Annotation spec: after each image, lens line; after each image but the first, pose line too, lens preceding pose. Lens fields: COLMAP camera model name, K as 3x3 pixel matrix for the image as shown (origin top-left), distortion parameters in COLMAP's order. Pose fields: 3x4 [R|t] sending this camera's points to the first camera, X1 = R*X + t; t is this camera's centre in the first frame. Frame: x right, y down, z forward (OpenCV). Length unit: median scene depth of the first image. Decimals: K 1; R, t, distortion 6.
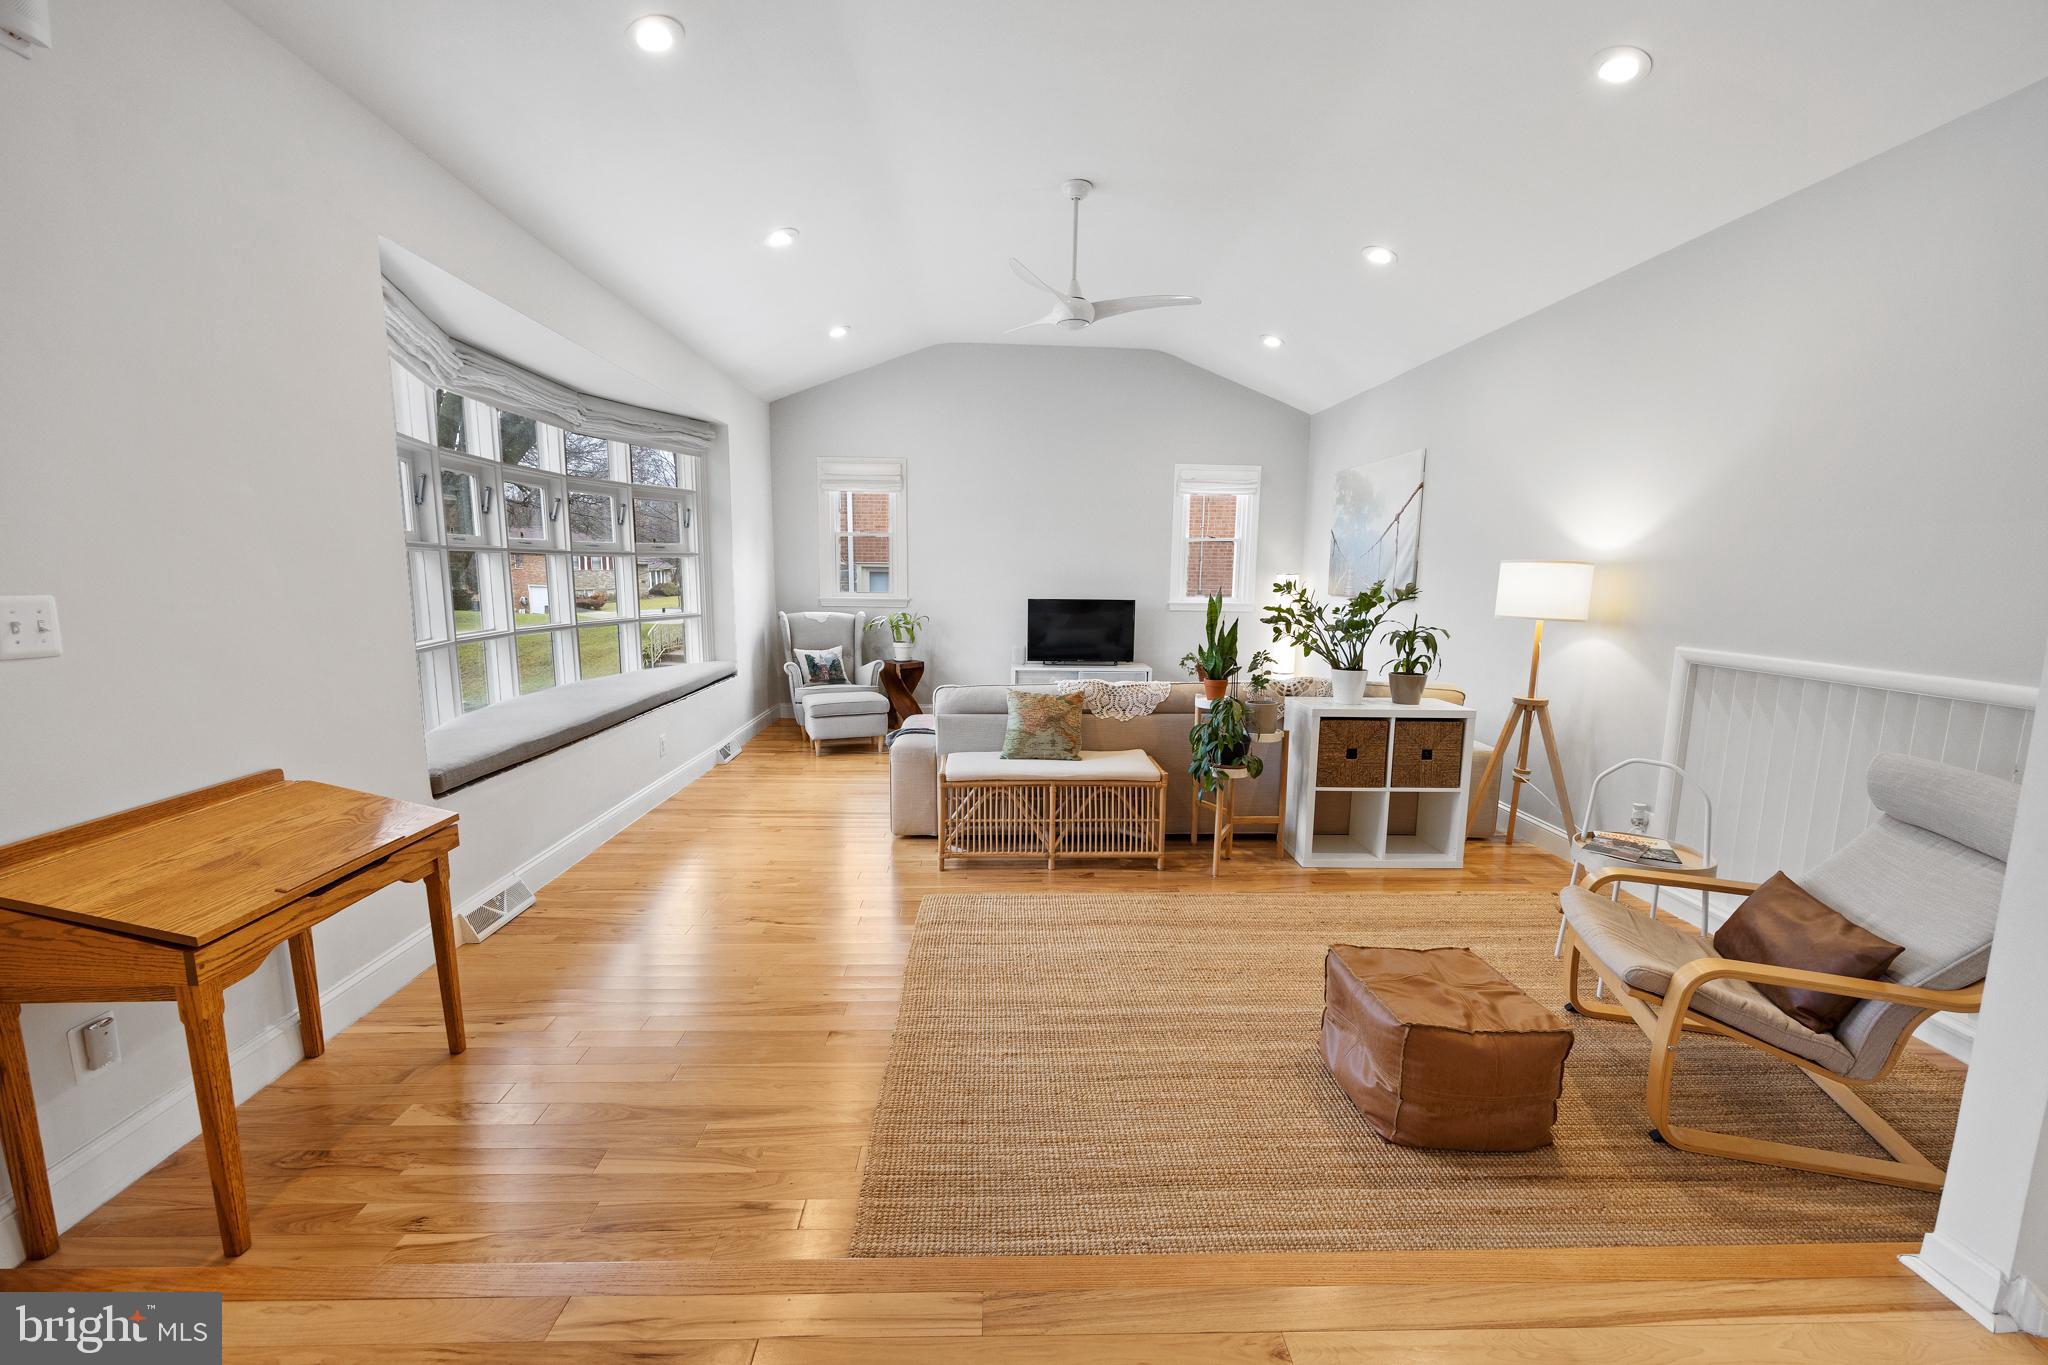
lens RADIAL K [[820.5, 0, 1025.9], [0, 820.5, 689.4], [0, 0, 1]] dist [-0.001491, -0.000029]
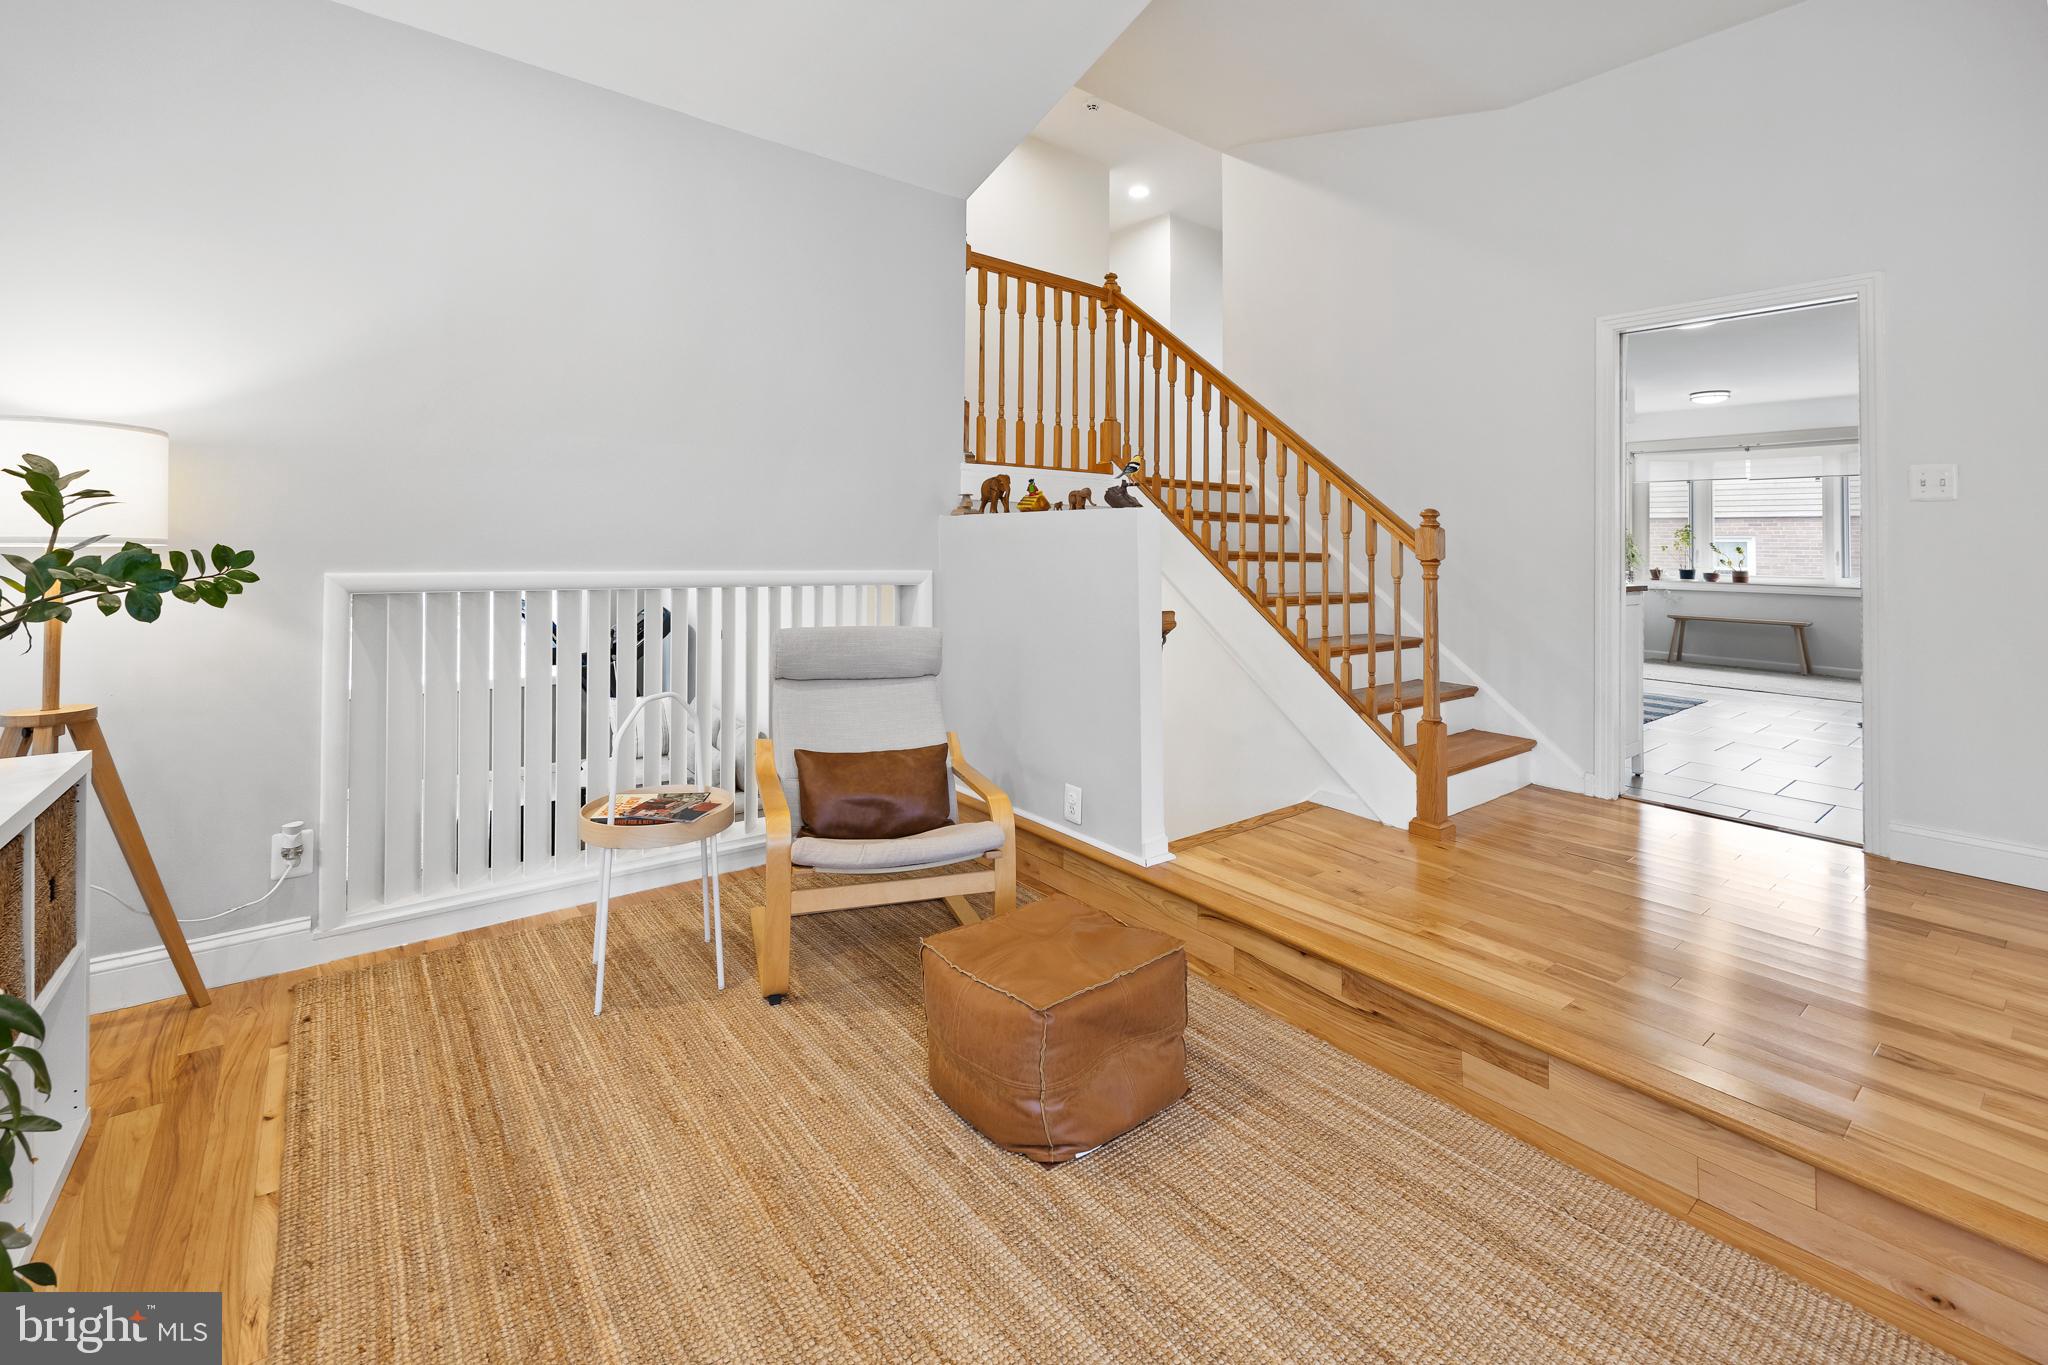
lens RADIAL K [[872.1, 0, 1016.2], [0, 872.1, 549.7], [0, 0, 1]] dist [-0.000981, -0.000090]
pose [[-0.583528, -0.028098, 0.811607, -0.070450], [0.096625, 0.989900, 0.103742, -0.051503], [-0.806324, 0.138958, -0.574919, 0.540383]]
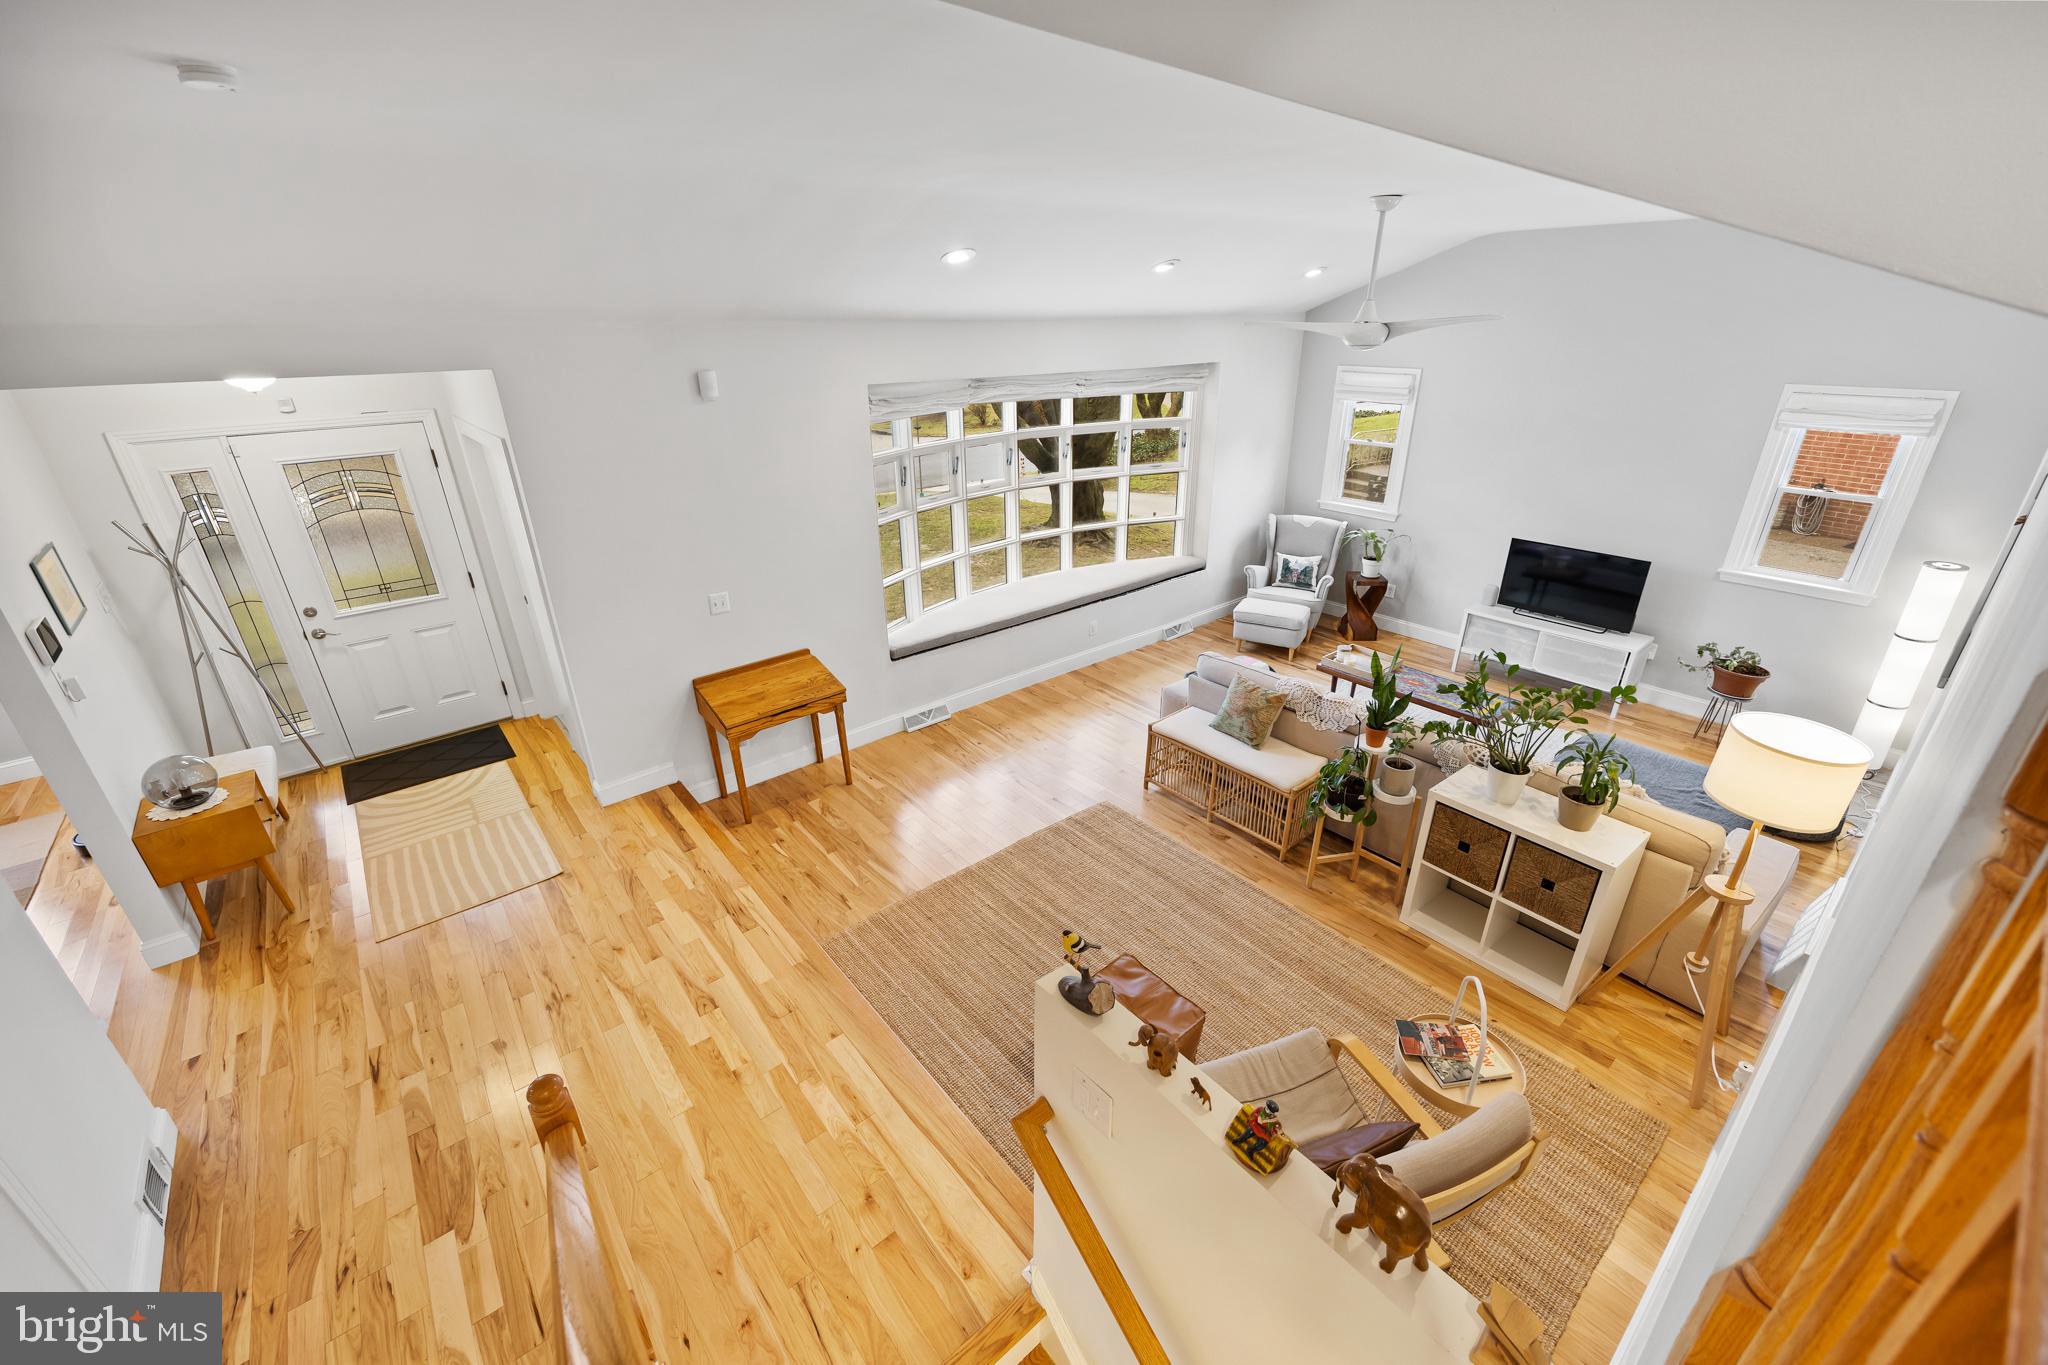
lens RADIAL K [[820.5, 0, 1033.0], [0, 820.5, 690.8], [0, 0, 1]] dist [-0.001491, -0.000029]
pose [[0.612089, 0.314434, -0.725588, 0.467518], [-0.098721, 0.940755, 0.324397, -0.232166], [0.784602, -0.126929, 0.606868, 0.015134]]
